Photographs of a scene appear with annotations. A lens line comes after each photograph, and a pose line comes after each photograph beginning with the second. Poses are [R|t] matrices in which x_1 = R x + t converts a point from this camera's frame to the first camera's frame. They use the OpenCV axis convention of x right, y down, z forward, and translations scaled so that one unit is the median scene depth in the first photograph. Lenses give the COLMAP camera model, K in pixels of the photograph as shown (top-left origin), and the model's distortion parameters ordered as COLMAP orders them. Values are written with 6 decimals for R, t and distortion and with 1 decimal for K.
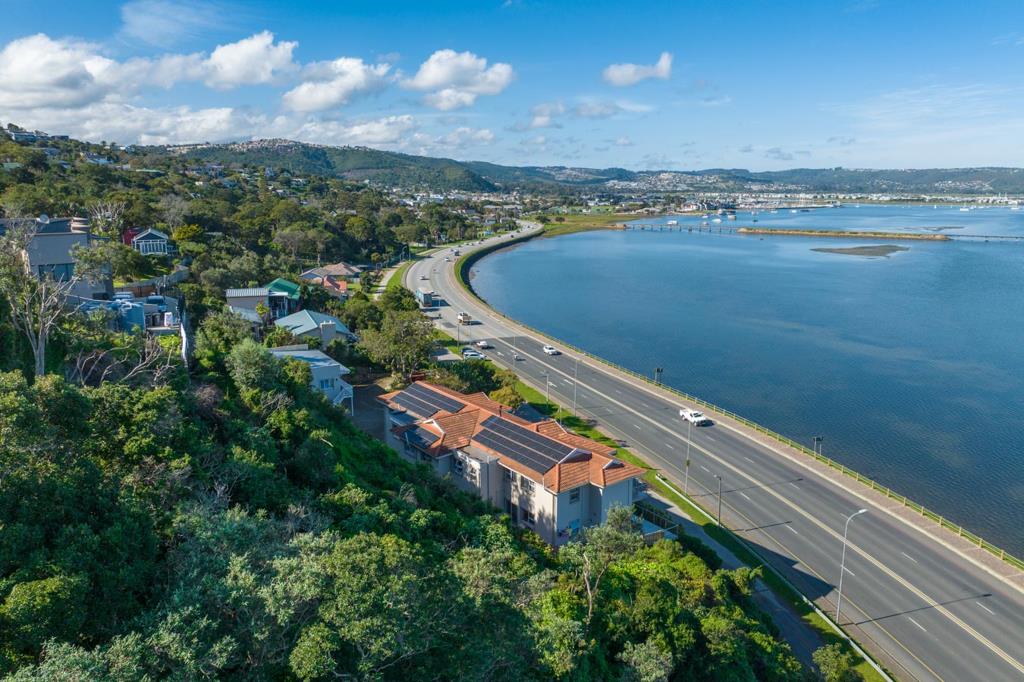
lens RADIAL K [[727.4, 0, 511.1], [0, 727.4, 340.0], [0, 0, 1]] dist [-0.037308, 0.009371]
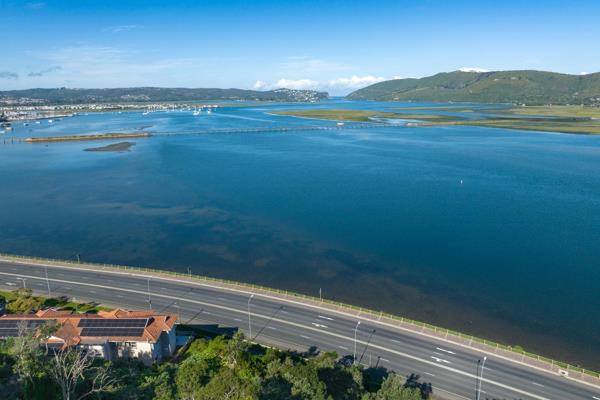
lens RADIAL K [[426.2, 0, 299.5], [0, 426.2, 199.4], [0, 0, 1]] dist [-0.037308, 0.009371]
pose [[0.607507, -0.200745, 0.768528, -0.389480], [0.180171, 0.977144, 0.112816, -0.185392], [-0.773610, 0.069930, 0.629791, -0.101473]]
